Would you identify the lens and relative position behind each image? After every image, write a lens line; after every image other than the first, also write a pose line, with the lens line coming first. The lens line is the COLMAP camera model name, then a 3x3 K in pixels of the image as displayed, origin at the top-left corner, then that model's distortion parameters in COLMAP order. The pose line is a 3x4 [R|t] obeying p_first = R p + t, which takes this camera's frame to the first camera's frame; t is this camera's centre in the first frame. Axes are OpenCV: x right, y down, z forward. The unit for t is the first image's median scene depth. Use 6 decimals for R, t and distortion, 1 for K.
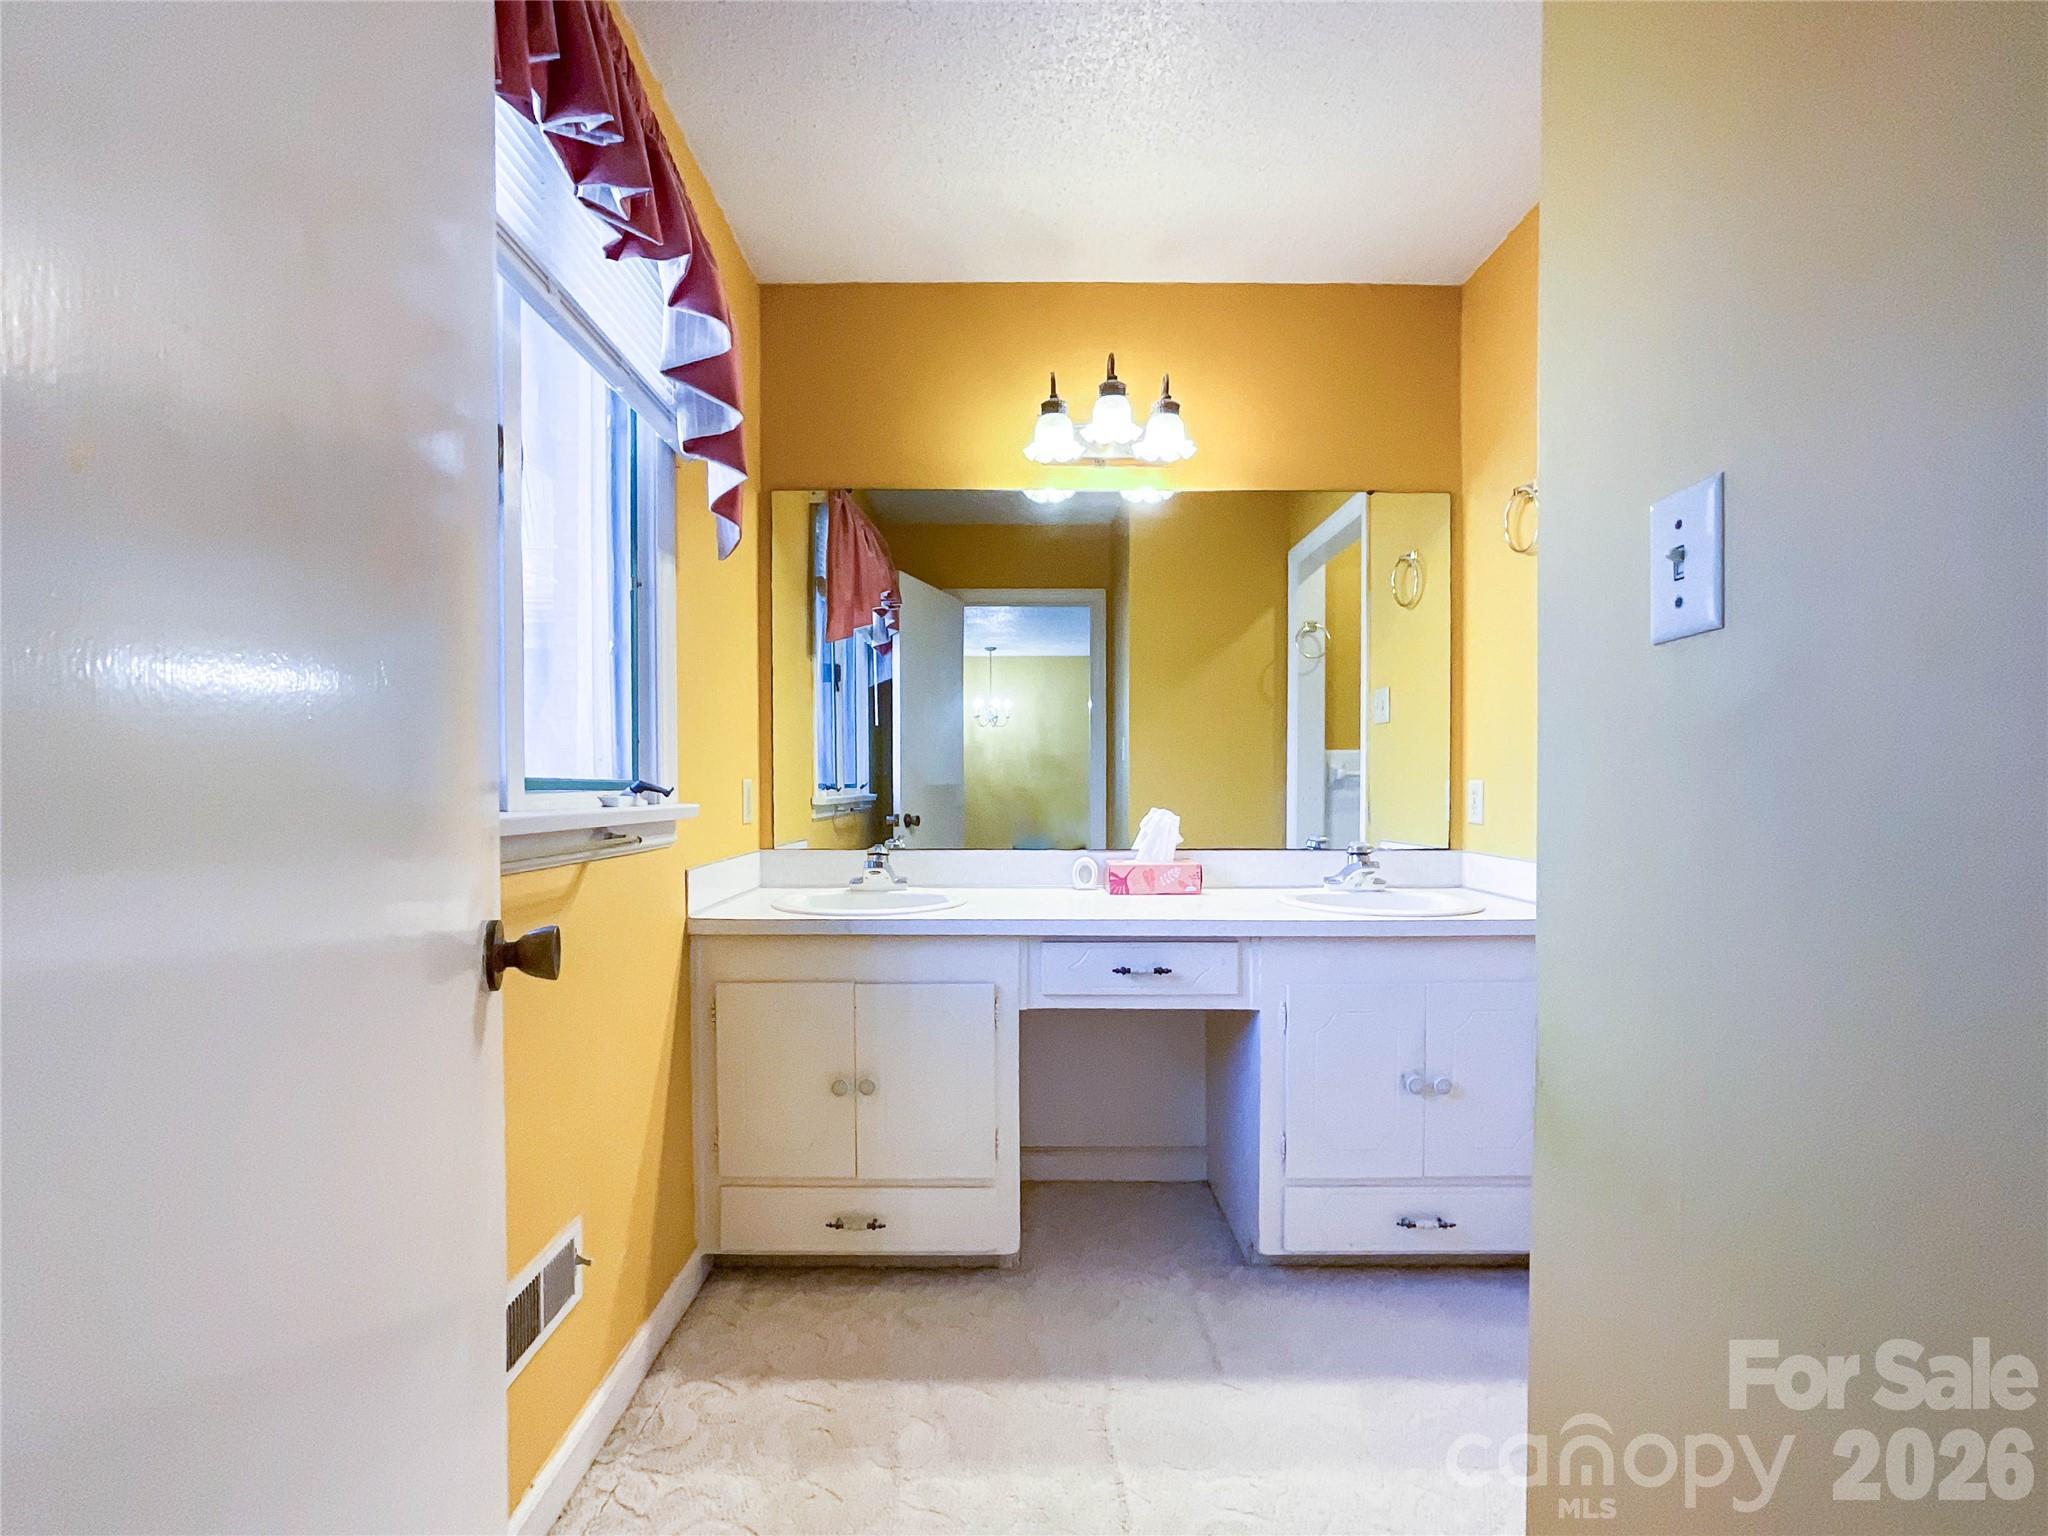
lens RADIAL K [[883.5, 0, 1027.9], [0, 883.5, 786.3], [0, 0, 1]] dist [-0.037613, 0.011994]
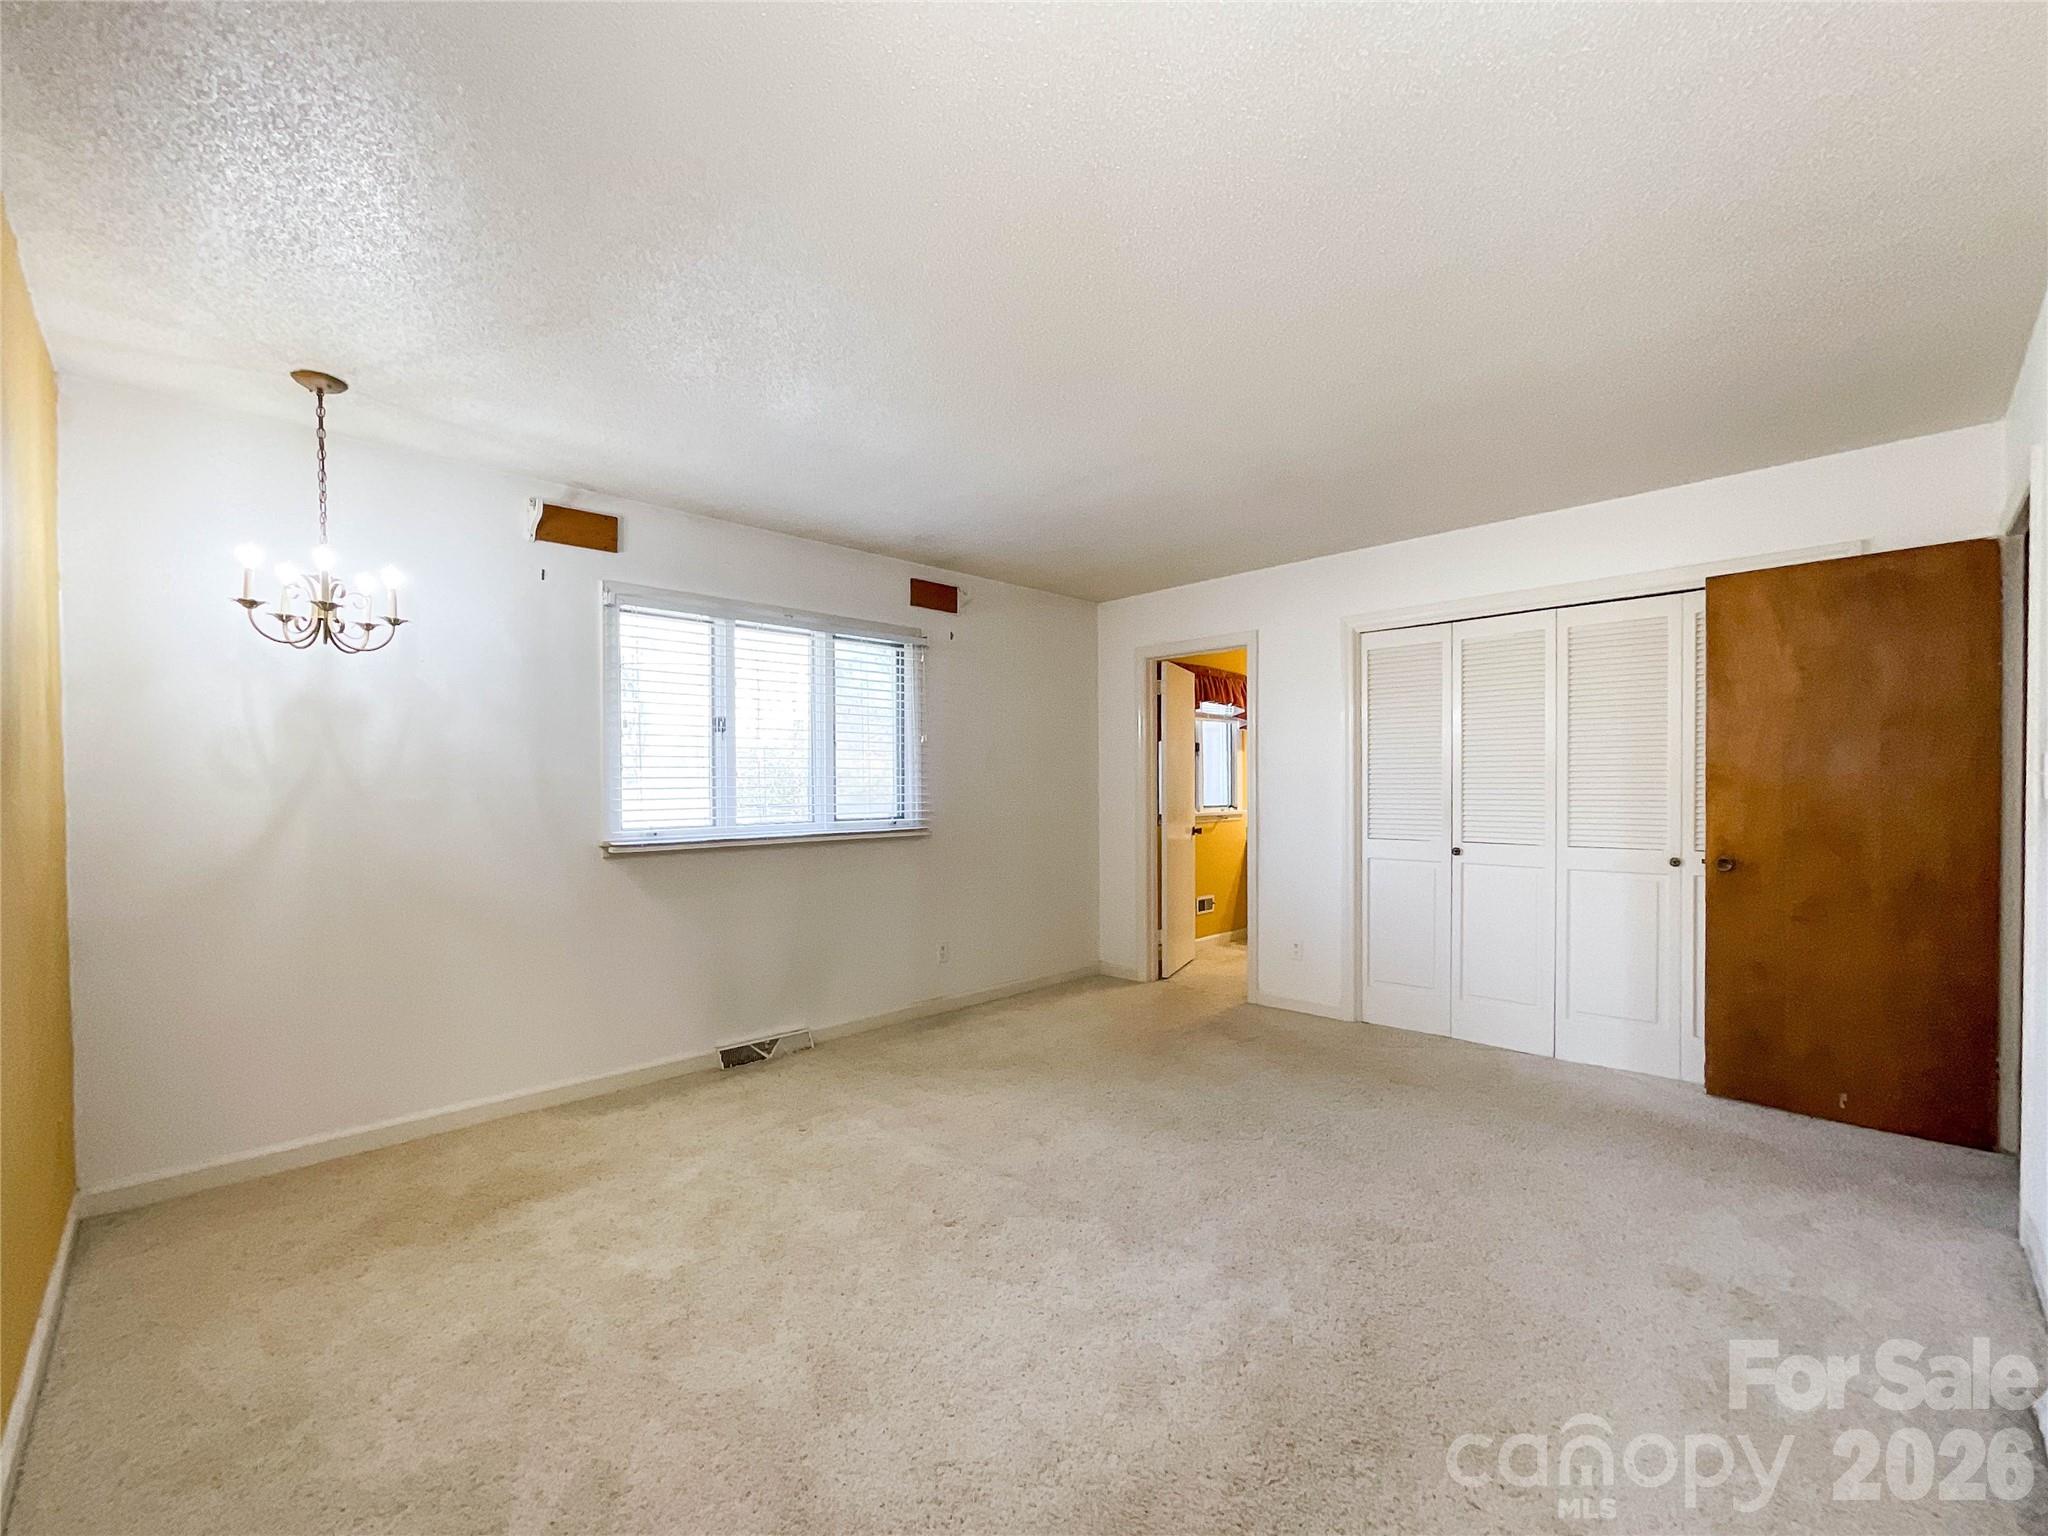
lens RADIAL K [[865.7, 0, 1050.3], [0, 865.7, 798.4], [0, 0, 1]] dist [-0.020799, 0.010358]
pose [[0.706998, 0.008229, -0.707168, 1.632797], [0.004660, 0.999856, 0.016294, -0.093795], [0.707200, -0.014815, 0.706858, -2.221790]]
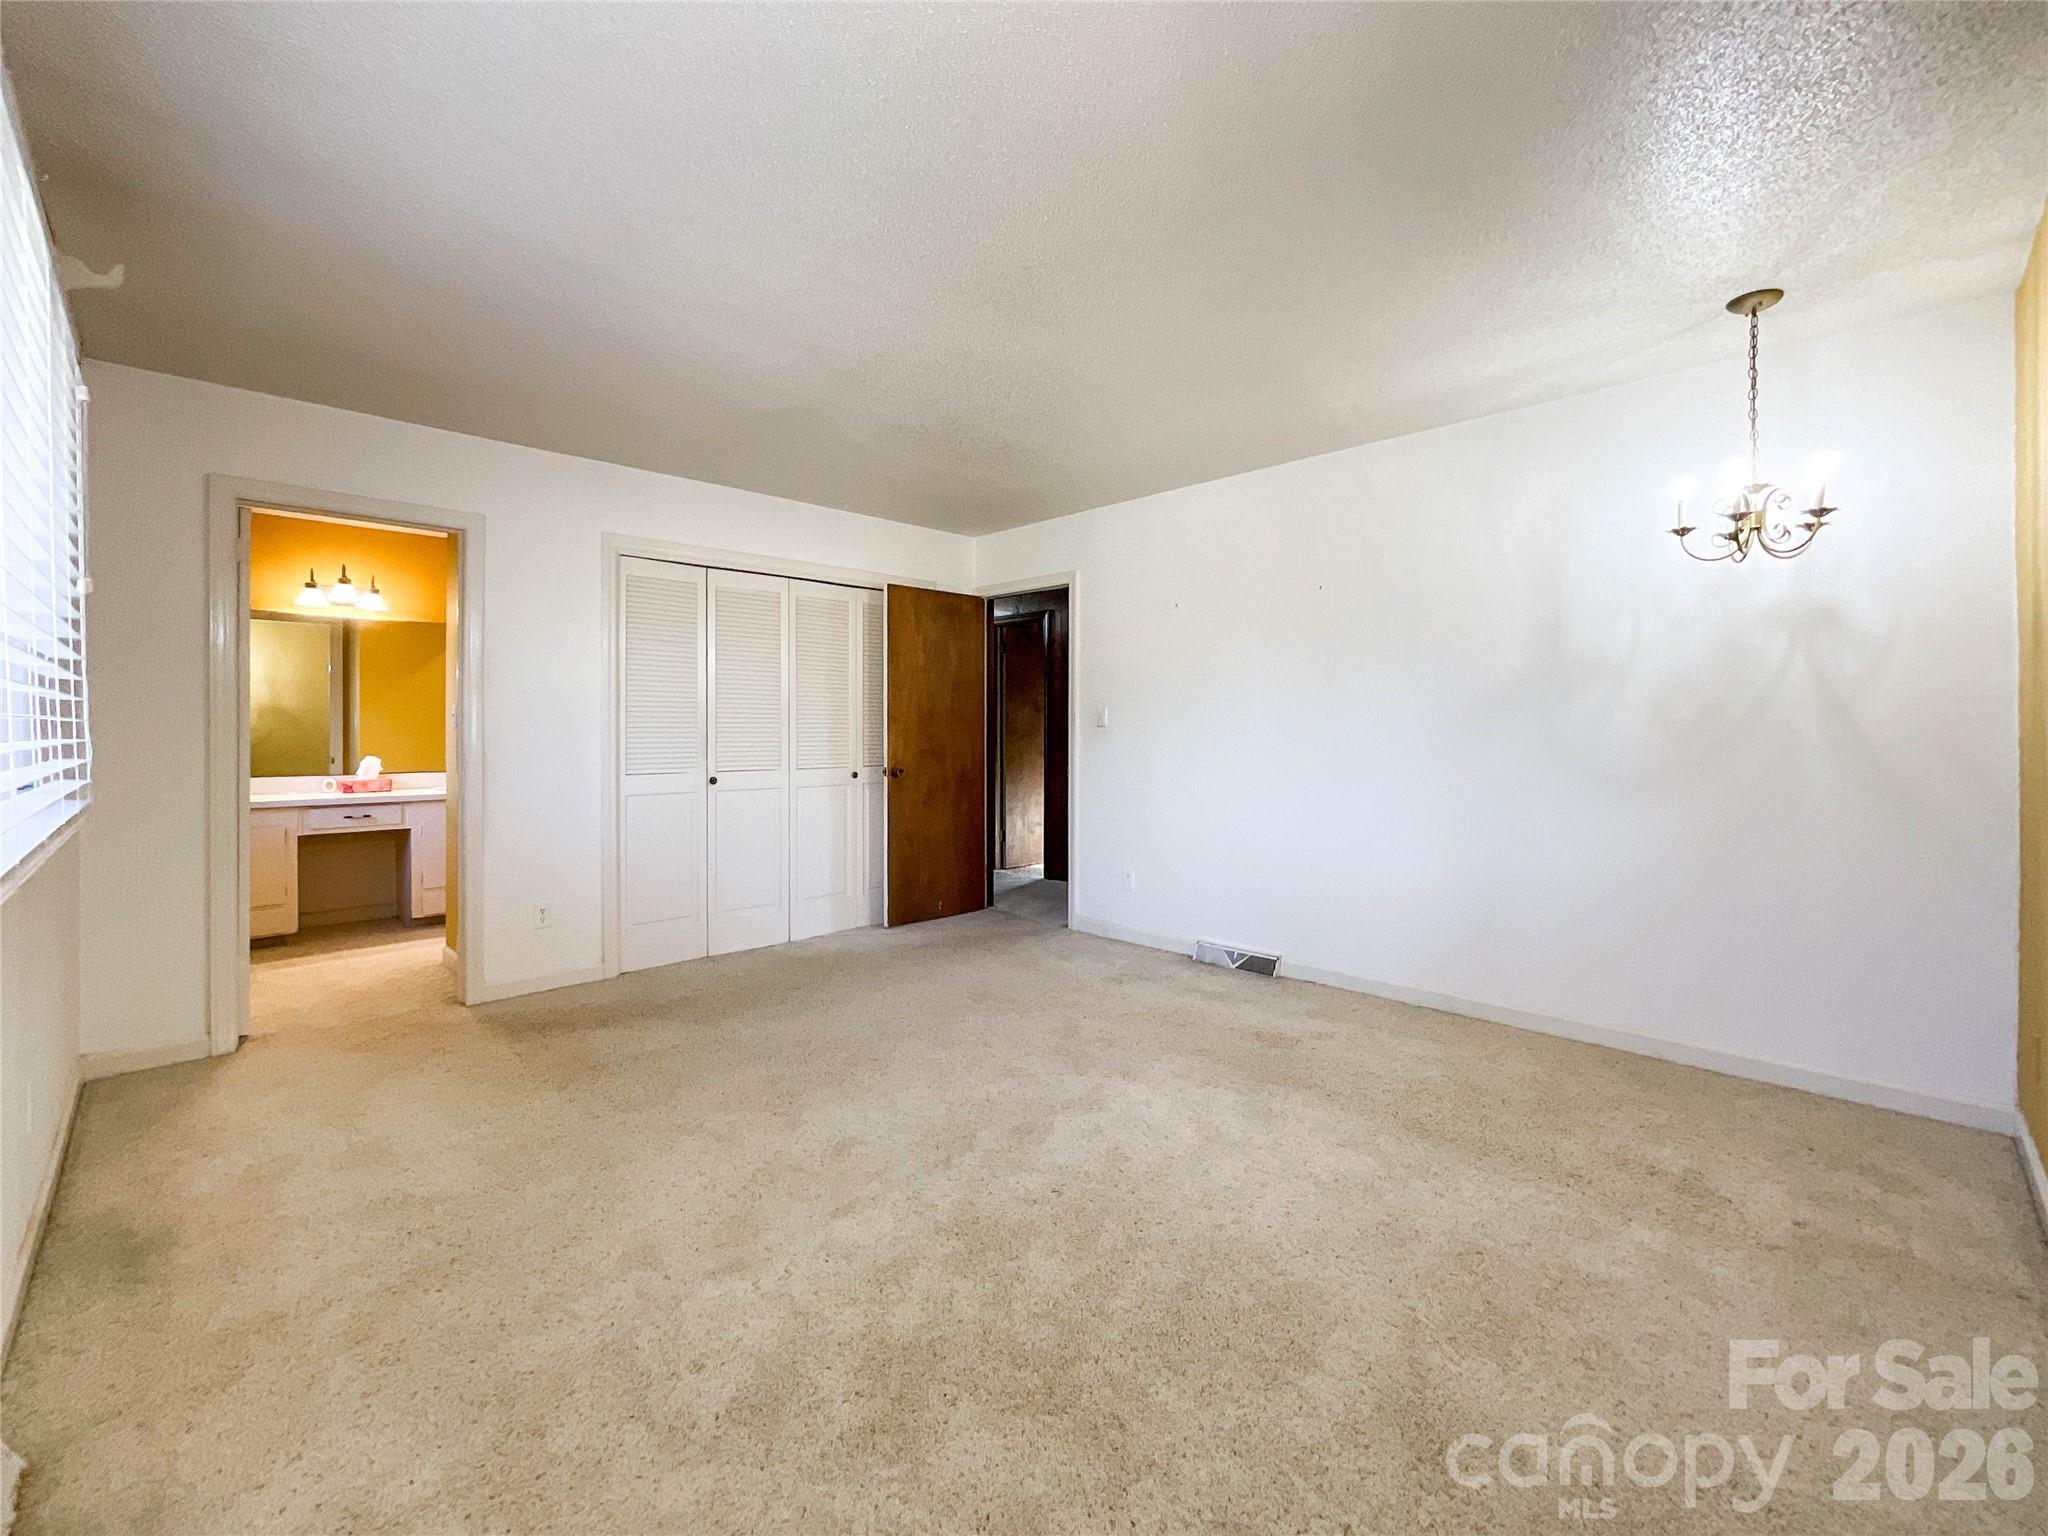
lens RADIAL K [[856.2, 0, 1028.9], [0, 856.2, 735.6], [0, 0, 1]] dist [-0.017669, 0.010682]
pose [[0.721644, -0.003371, 0.692256, -0.183868], [-0.003386, 0.999959, 0.008398, -0.065373], [-0.692256, -0.008404, 0.721603, -2.225245]]
